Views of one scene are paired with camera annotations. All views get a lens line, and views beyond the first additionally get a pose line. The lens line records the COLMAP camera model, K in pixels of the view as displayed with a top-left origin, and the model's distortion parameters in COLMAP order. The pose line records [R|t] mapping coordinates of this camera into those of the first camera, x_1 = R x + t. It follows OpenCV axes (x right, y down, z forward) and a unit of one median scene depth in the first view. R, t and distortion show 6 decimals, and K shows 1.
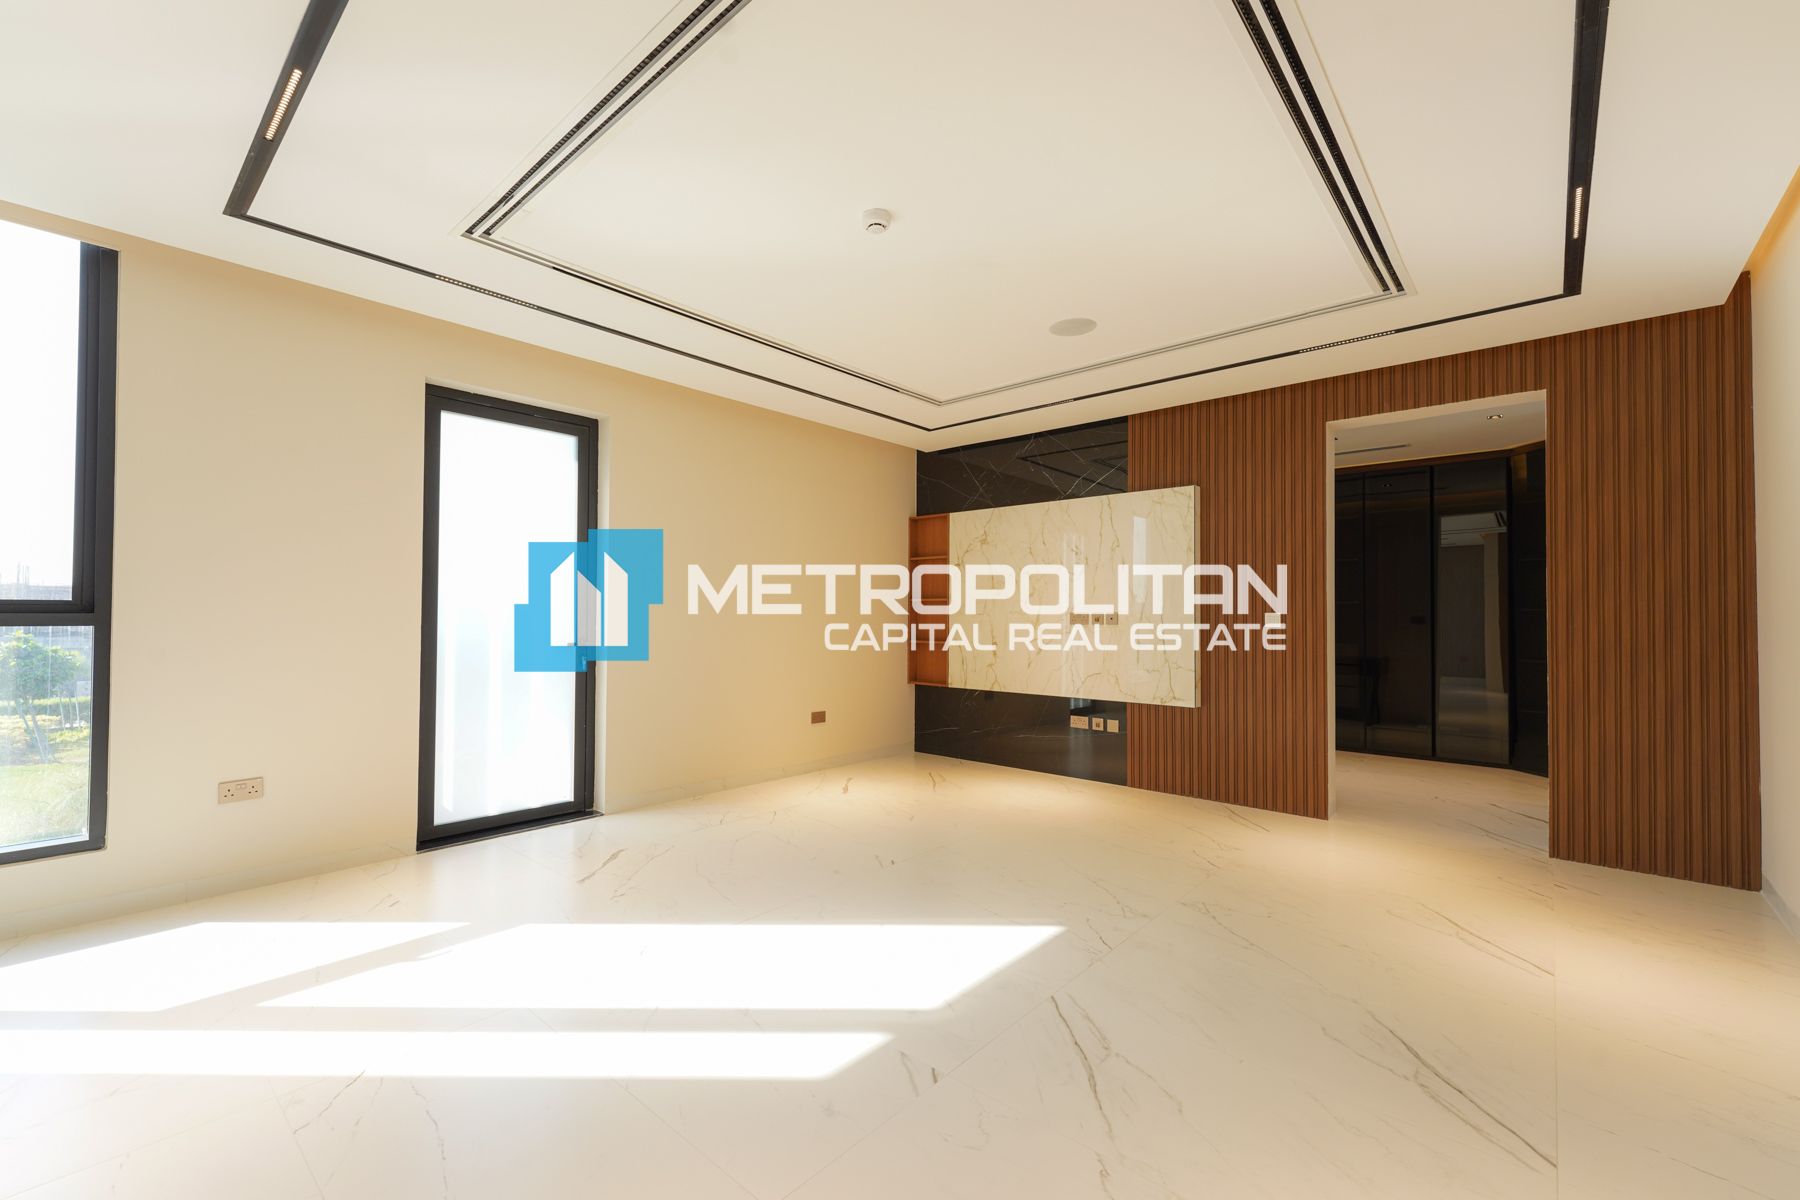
lens RADIAL K [[732.6, 0, 888.2], [0, 732.6, 604.7], [0, 0, 1]] dist [0.003352, 0.000246]
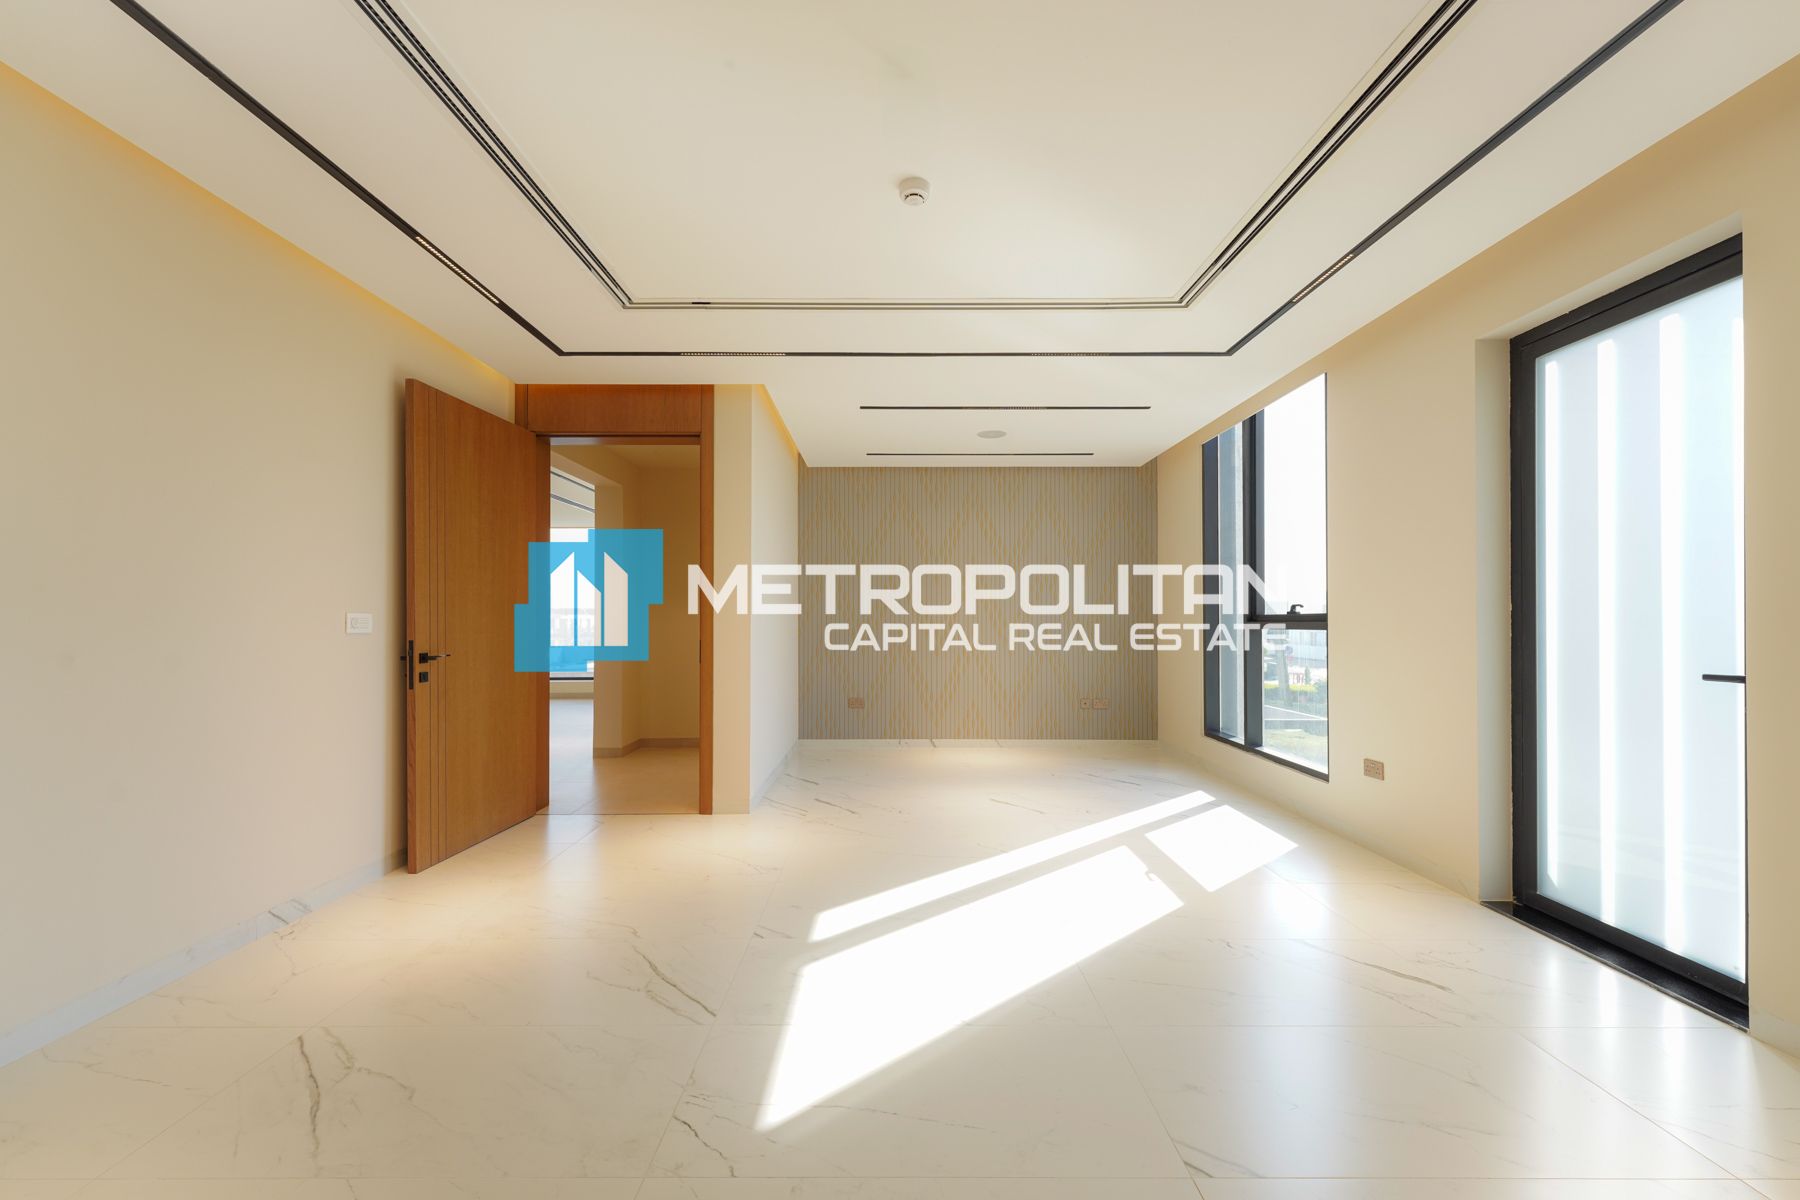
lens RADIAL K [[732.6, 0, 891.7], [0, 732.6, 616.0], [0, 0, 1]] dist [0.003352, 0.000246]
pose [[-0.749037, -0.008863, -0.662469, 0.624743], [0.004742, 0.999813, -0.018738, 0.026045], [0.662511, -0.017177, -0.748855, 1.700501]]
